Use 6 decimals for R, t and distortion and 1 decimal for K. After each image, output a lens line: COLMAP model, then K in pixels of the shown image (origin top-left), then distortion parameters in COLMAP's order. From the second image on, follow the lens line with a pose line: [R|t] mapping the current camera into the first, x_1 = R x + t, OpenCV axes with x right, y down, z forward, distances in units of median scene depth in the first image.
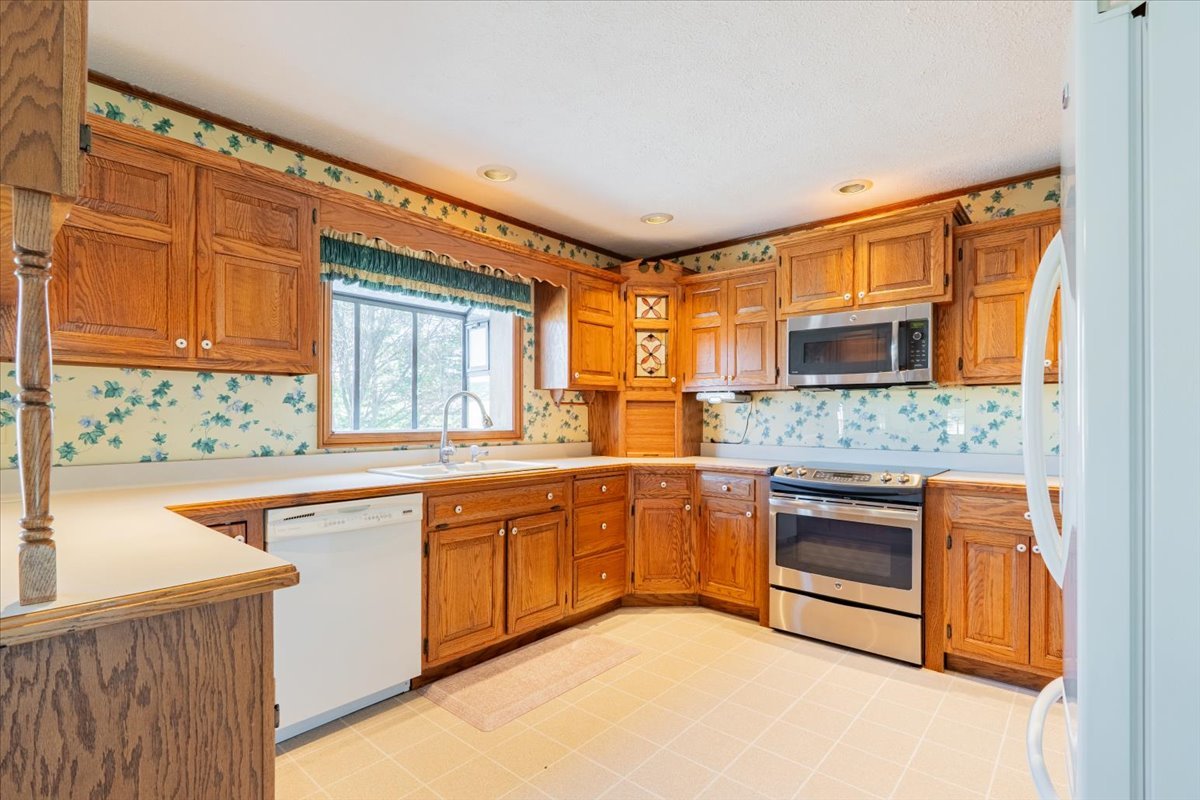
lens RADIAL K [[568.3, 0, 612.9], [0, 568.3, 415.7], [0, 0, 1]] dist [0.003655, 0.000353]
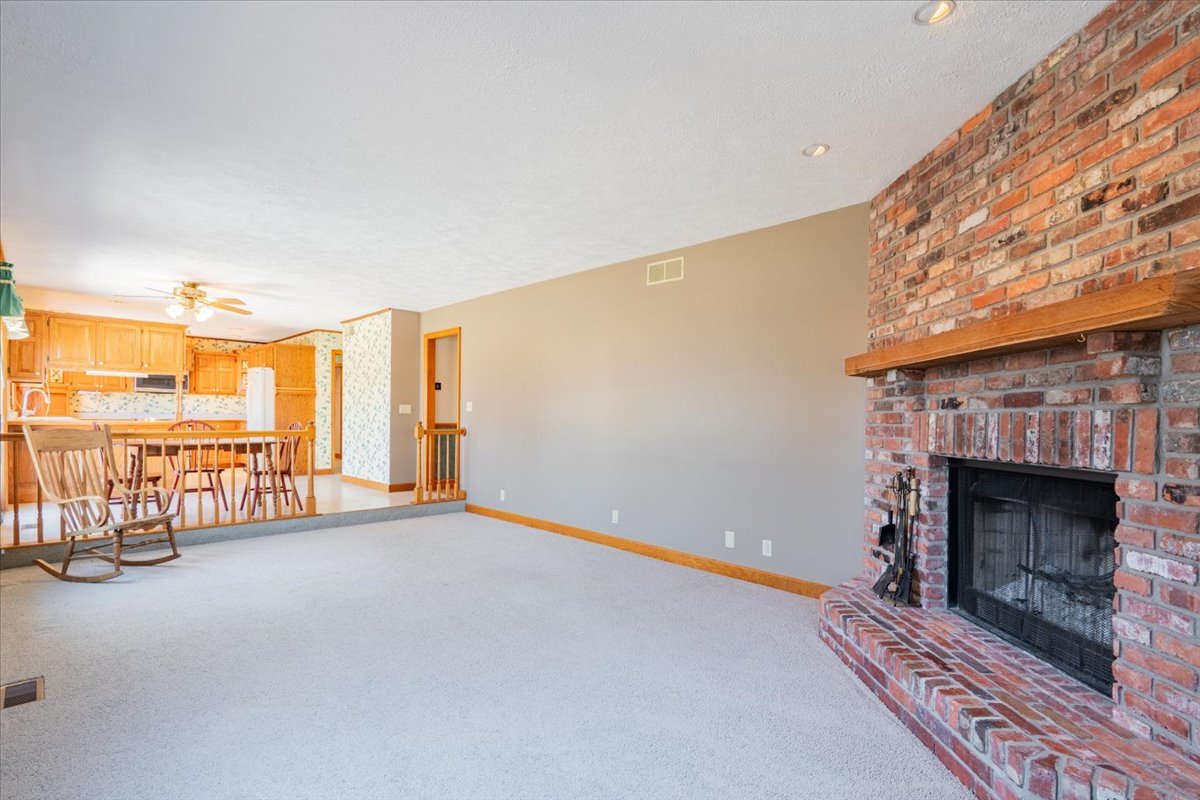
lens RADIAL K [[558.1, 0, 596.6], [0, 558.1, 421.6], [0, 0, 1]] dist [-0.004145, -0.000508]
pose [[0.094880, -0.010770, 0.995430, -2.302689], [-0.016151, 0.999793, 0.012357, 0.029684], [-0.995358, -0.017250, 0.094686, -1.622021]]
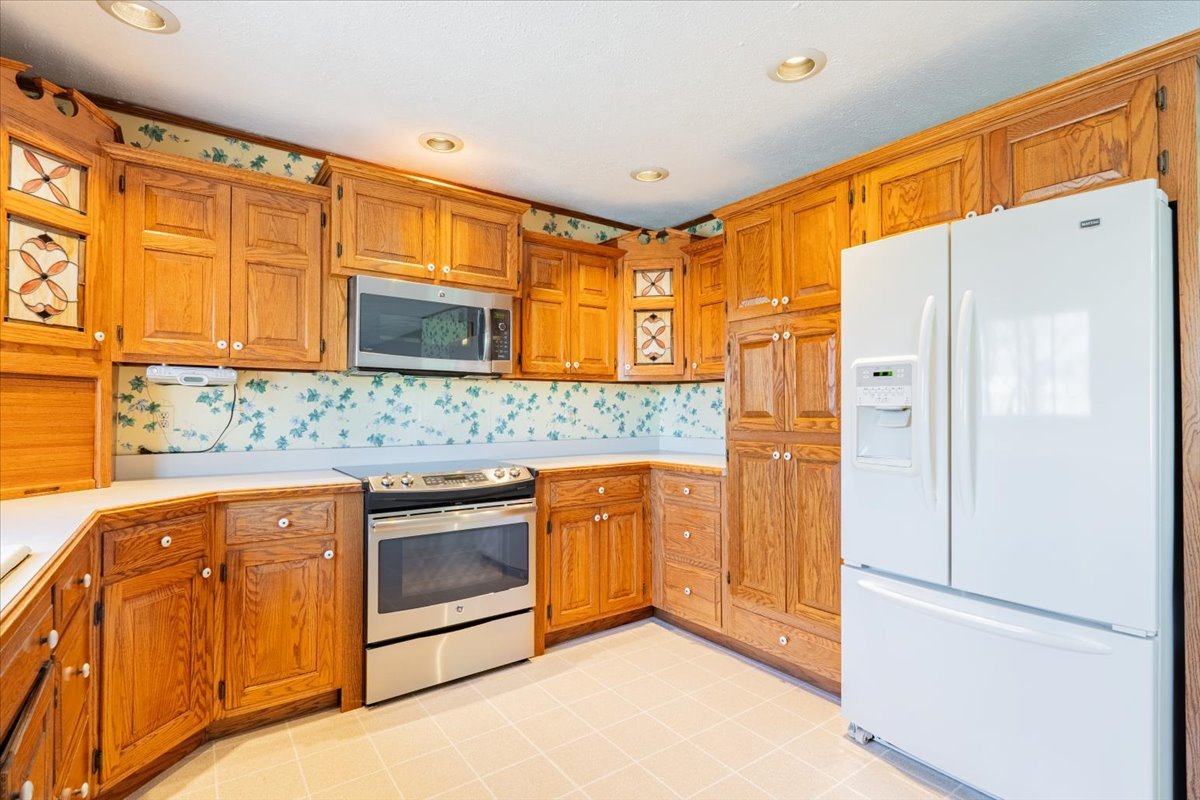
lens RADIAL K [[558.1, 0, 590.0], [0, 558.1, 403.0], [0, 0, 1]] dist [-0.004145, -0.000508]
pose [[0.254613, 0.008624, 0.967005, -0.311001], [-0.002627, 0.999963, -0.008226, -0.000167], [-0.967039, -0.000445, 0.254626, 0.523754]]
